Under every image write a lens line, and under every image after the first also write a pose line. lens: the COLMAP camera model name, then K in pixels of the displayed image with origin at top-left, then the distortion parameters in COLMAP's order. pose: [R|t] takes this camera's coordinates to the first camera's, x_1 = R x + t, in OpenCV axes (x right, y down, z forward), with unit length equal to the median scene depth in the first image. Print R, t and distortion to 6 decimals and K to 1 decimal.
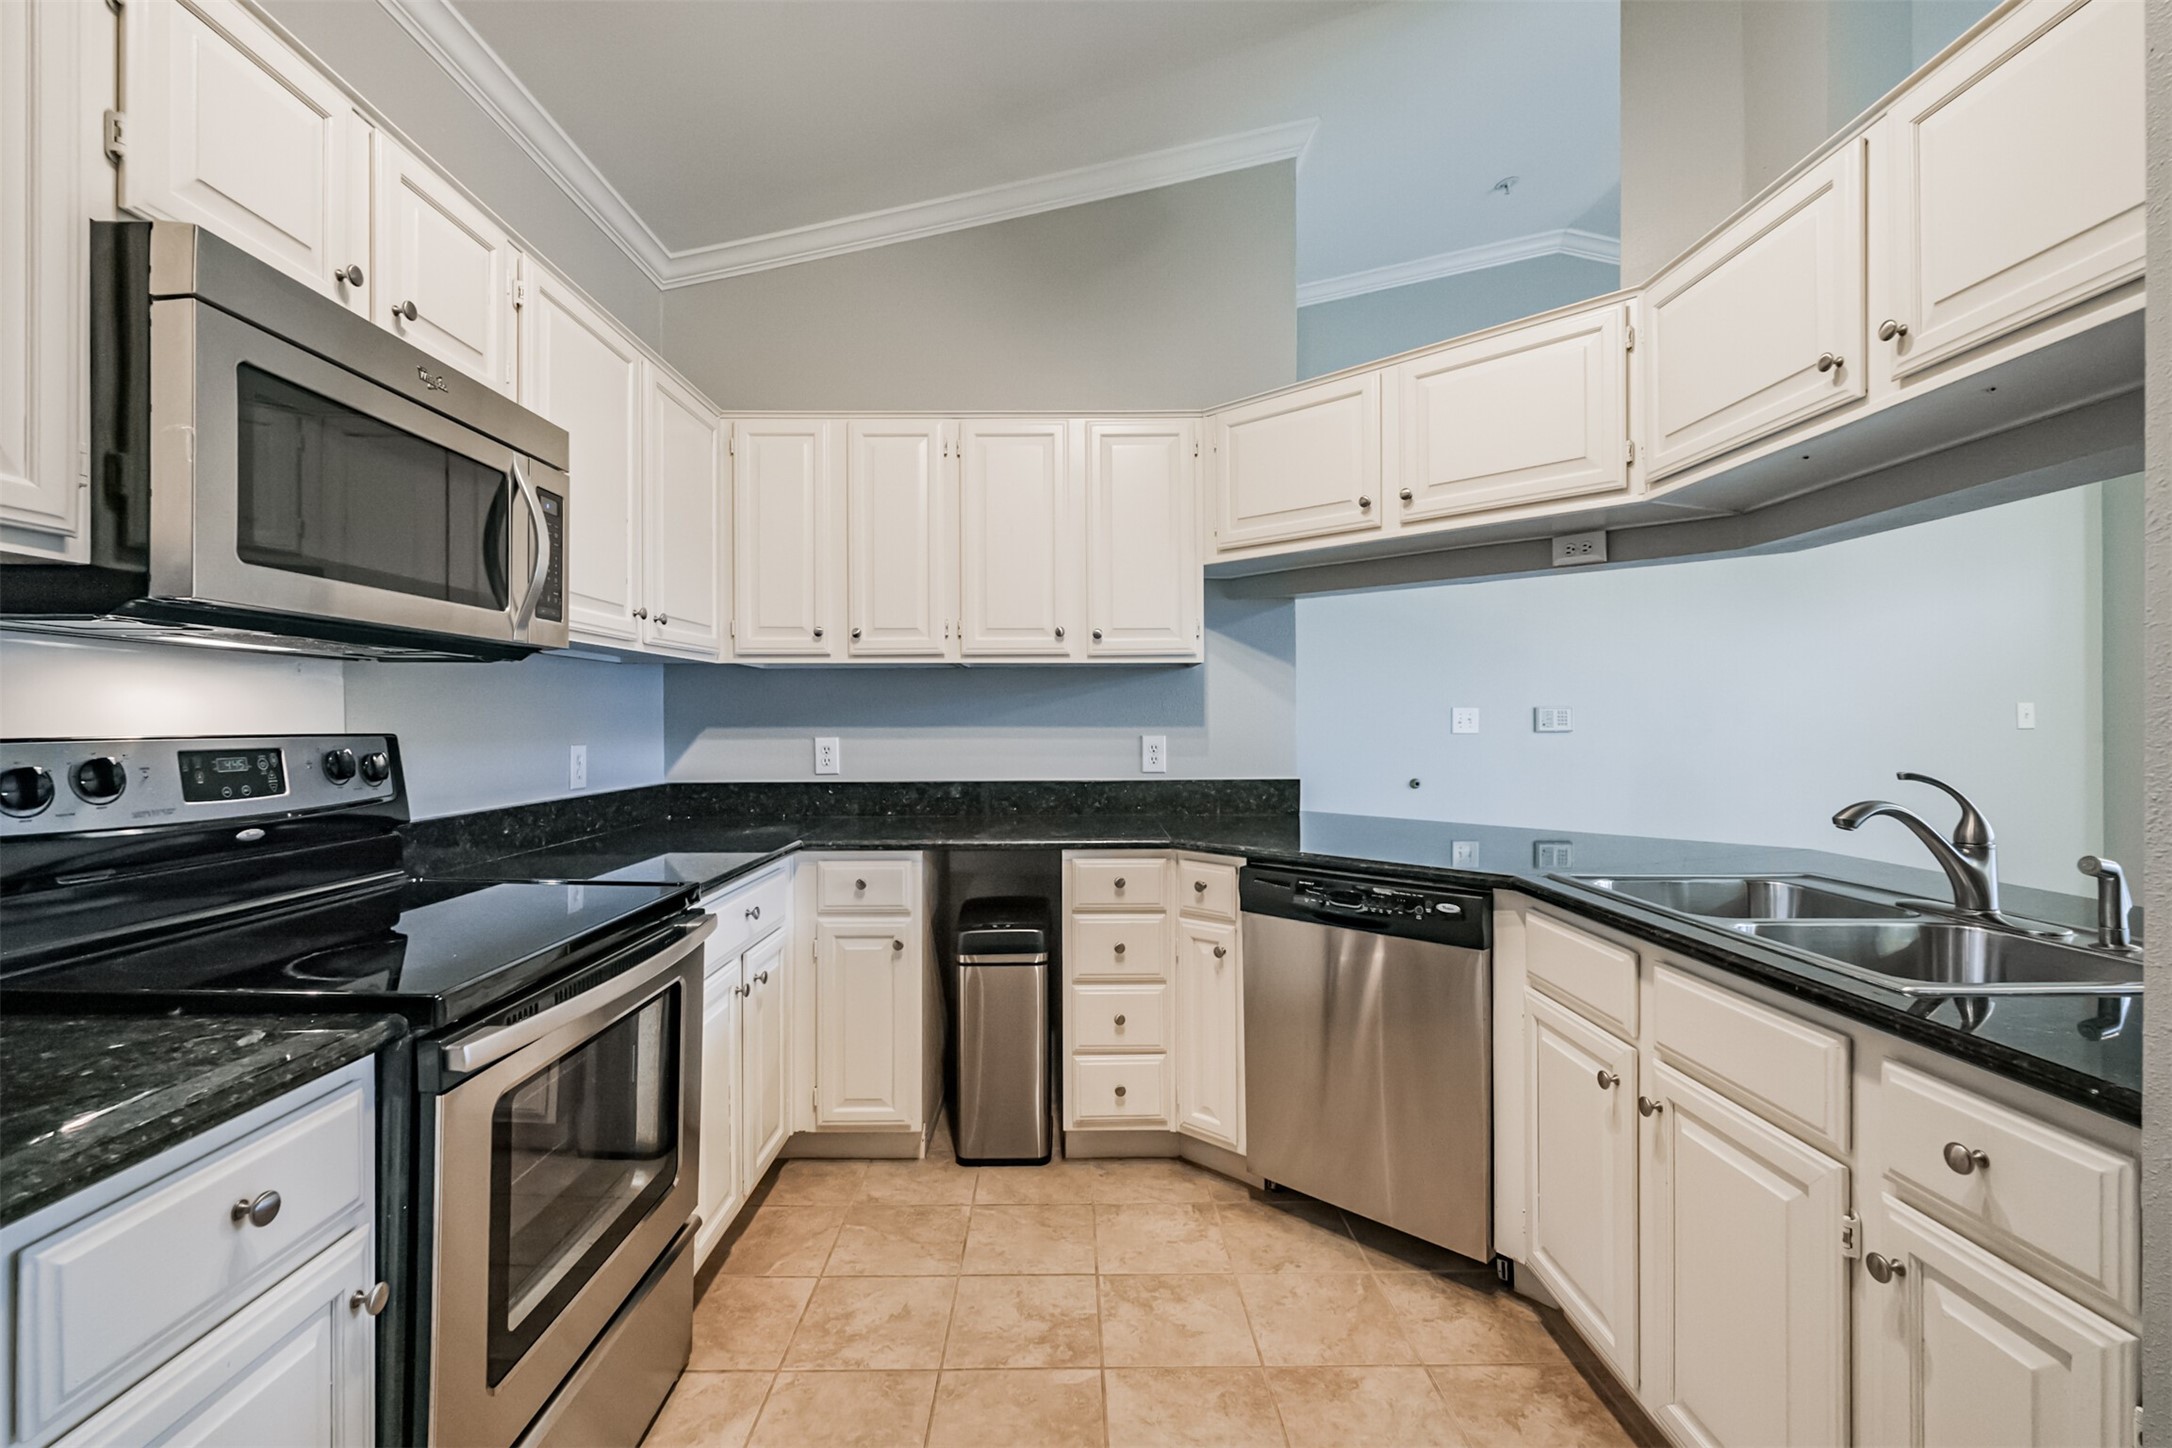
lens RADIAL K [[938.5, 0, 1072.1], [0, 938.5, 720.4], [0, 0, 1]] dist [0.006858, -0.002570]
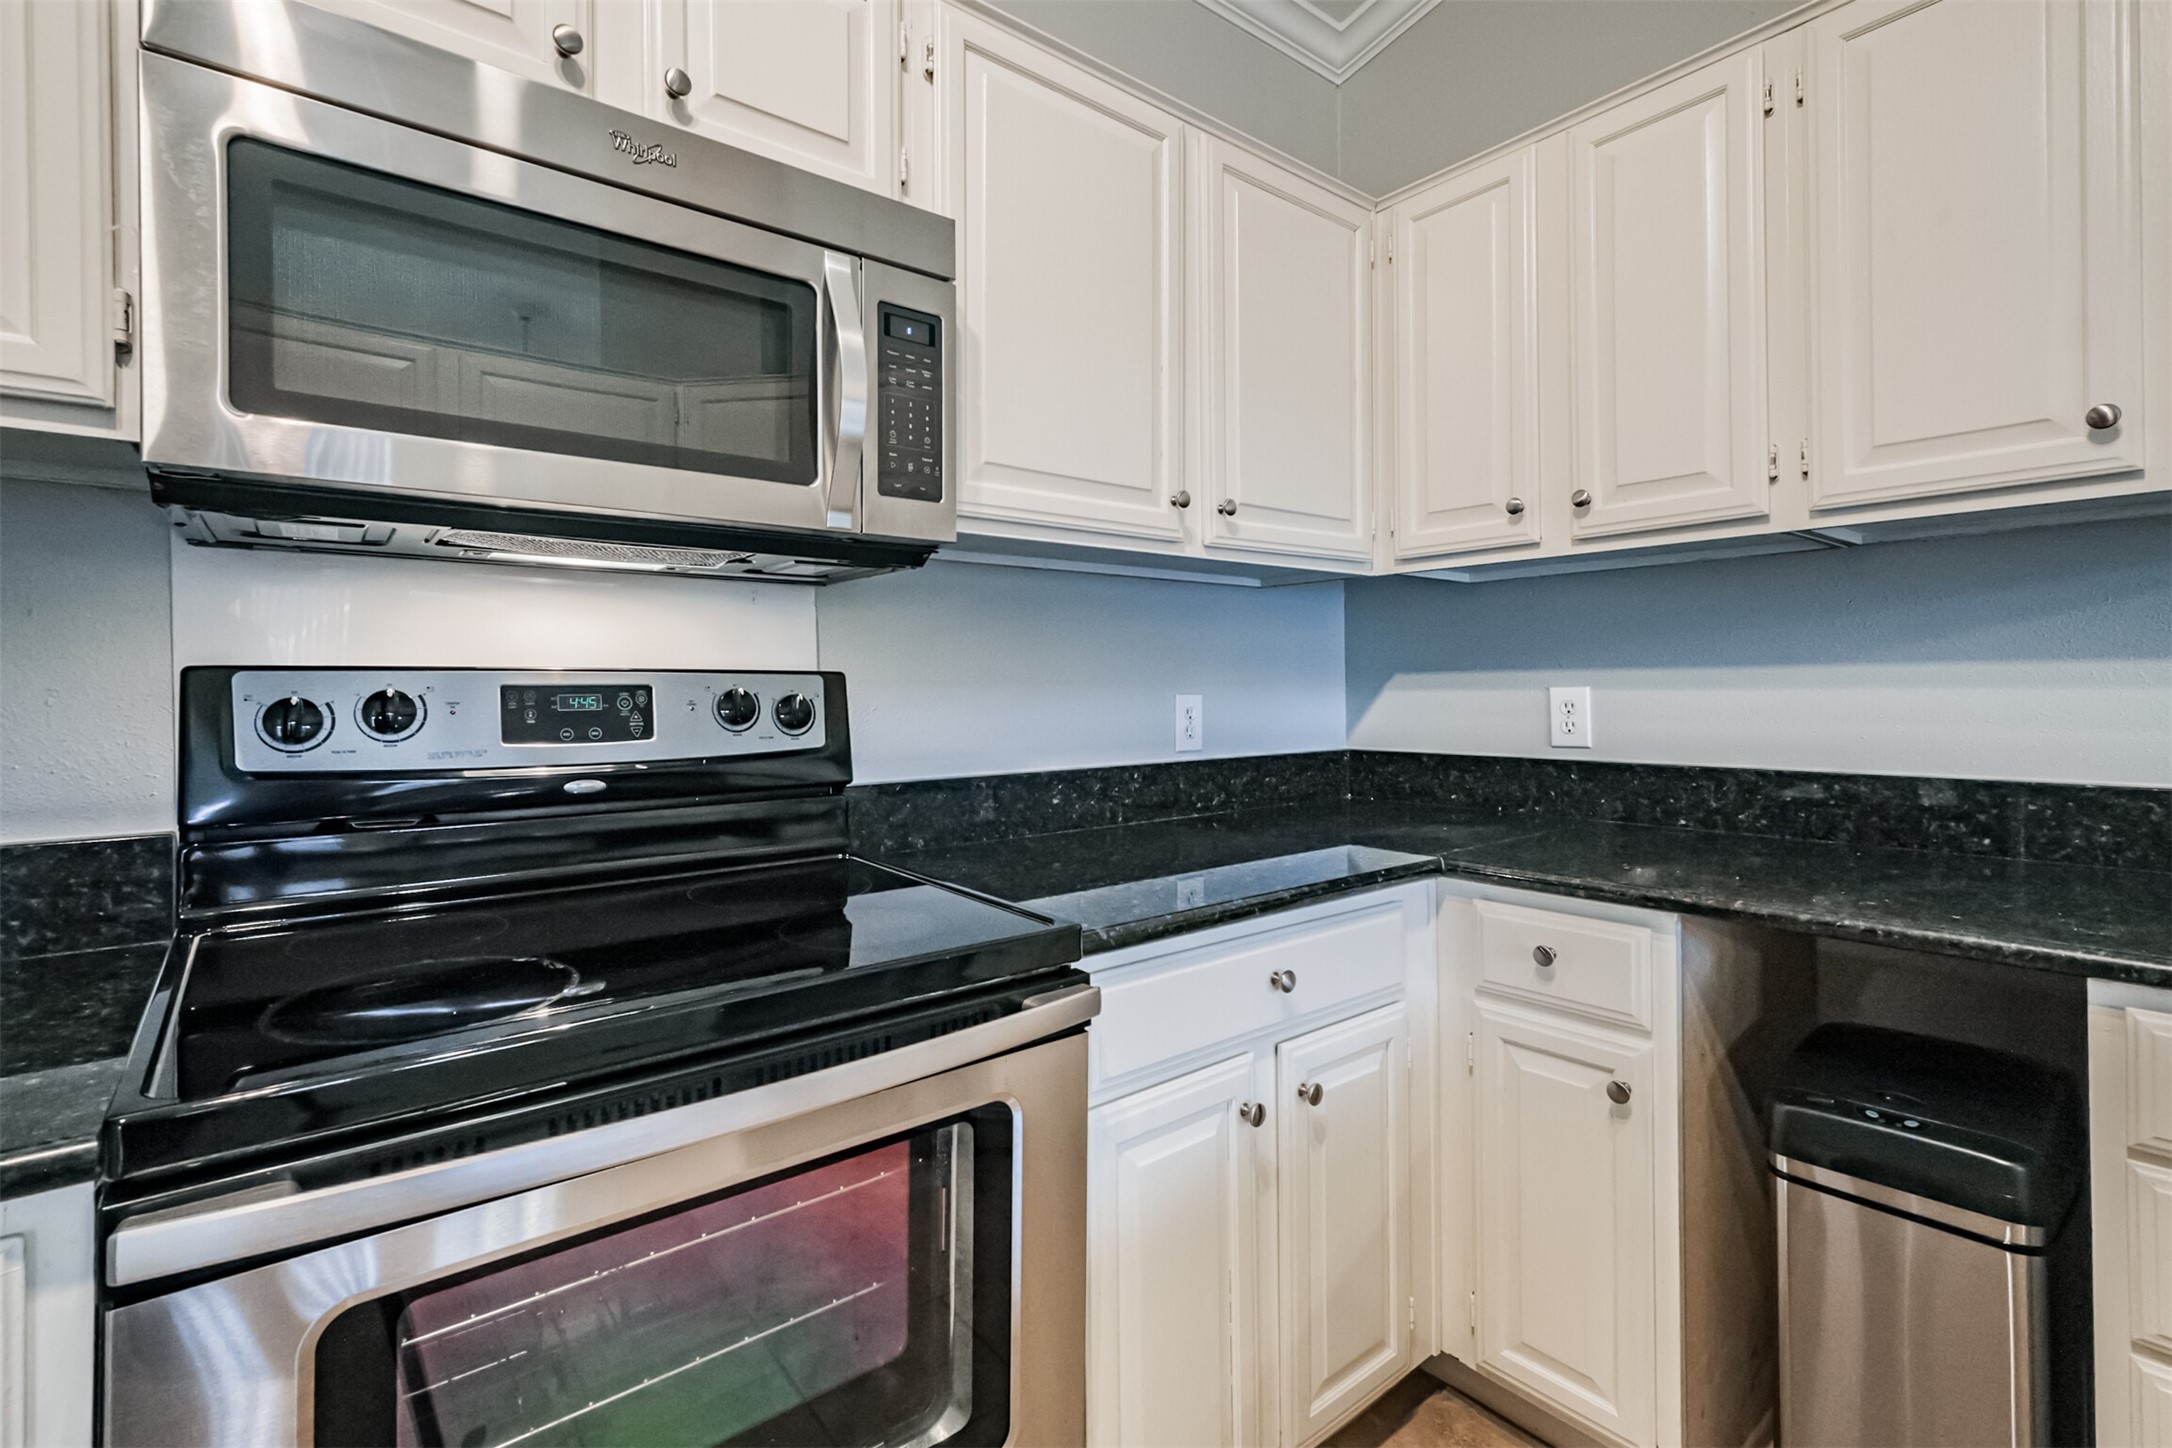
lens RADIAL K [[979.5, 0, 1084.1], [0, 979.5, 679.1], [0, 0, 1]] dist [0.003531, 0.000679]
pose [[0.626523, -0.008296, -0.779359, 0.048255], [0.006083, 0.999965, -0.005754, 0.019909], [0.779379, -0.001136, 0.626552, 0.470467]]
